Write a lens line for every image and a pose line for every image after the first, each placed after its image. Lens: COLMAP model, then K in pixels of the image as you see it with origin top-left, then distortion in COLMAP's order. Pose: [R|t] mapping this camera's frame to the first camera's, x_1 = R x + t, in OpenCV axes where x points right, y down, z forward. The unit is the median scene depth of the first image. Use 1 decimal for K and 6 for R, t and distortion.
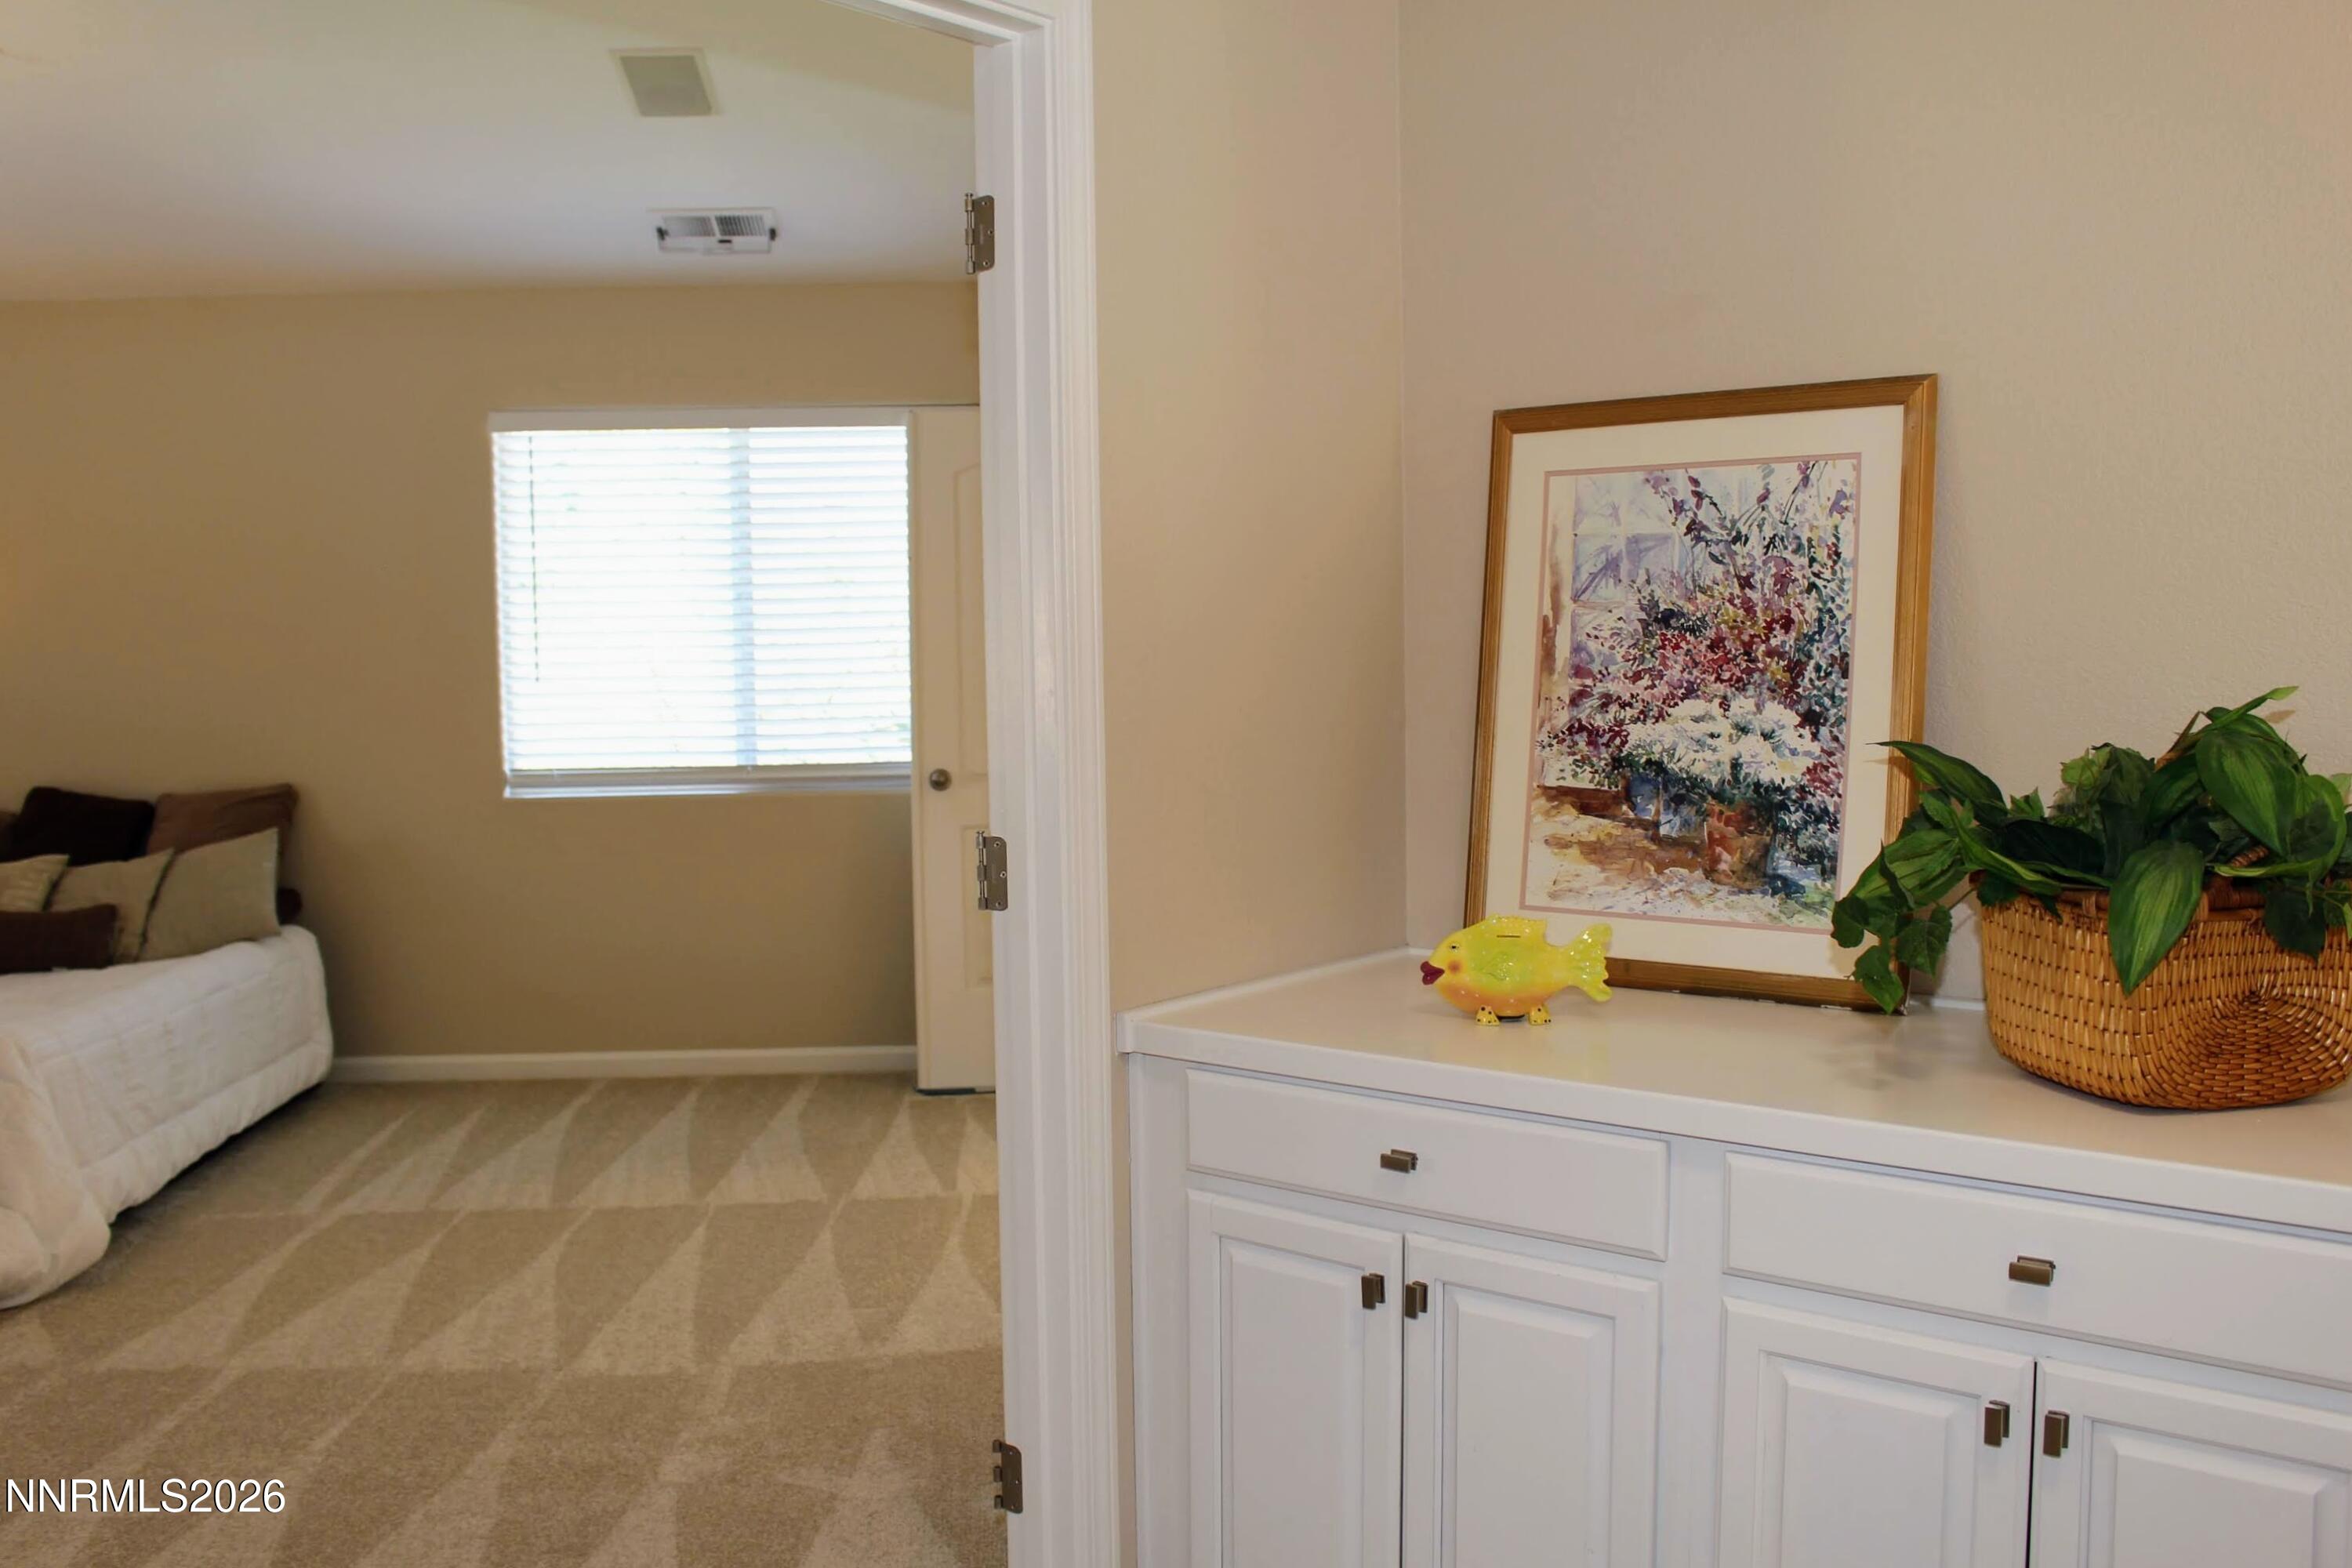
lens RADIAL K [[1985.2, 0, 1176.0], [0, 1985.2, 784.0], [0, 0, 1]] dist [-0.135777, 0.110106]
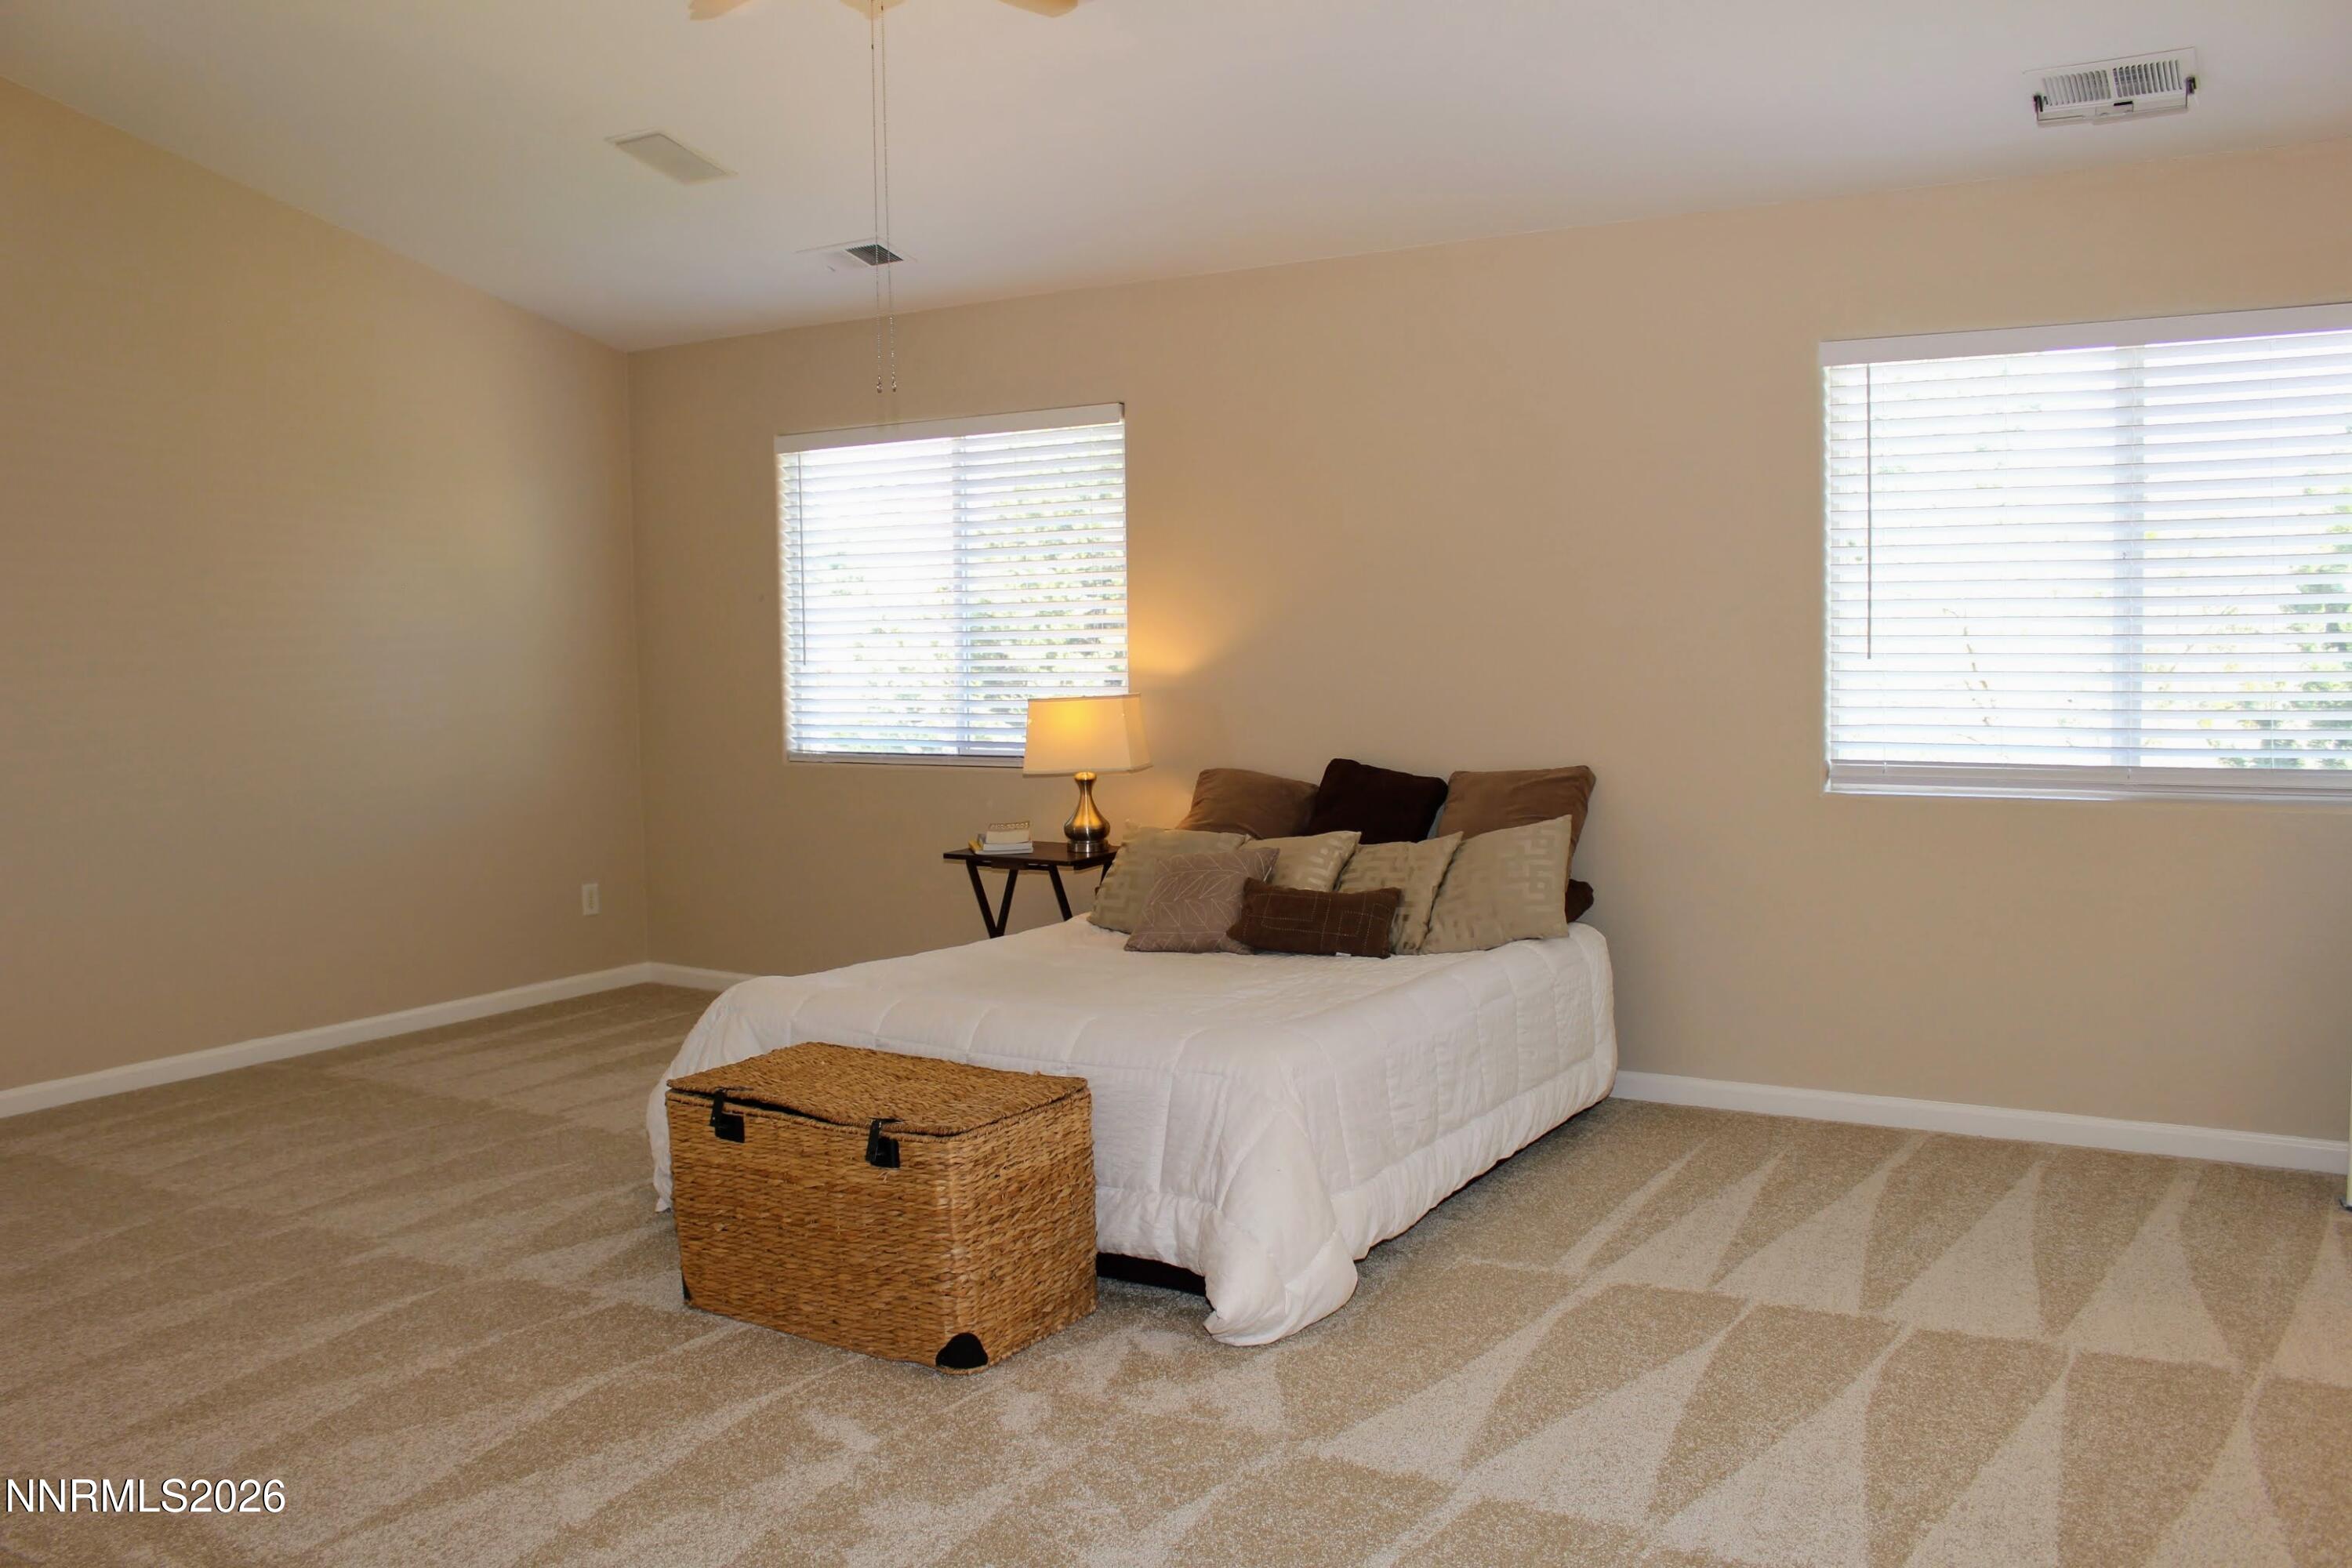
lens RADIAL K [[1985.2, 0, 1176.0], [0, 1985.2, 784.0], [0, 0, 1]] dist [-0.135777, 0.110106]
pose [[0.802023, 0.046606, -0.595473, -0.073604], [-0.038596, 0.998911, 0.026197, -0.010035], [0.596045, 0.001972, 0.802948, 0.173280]]
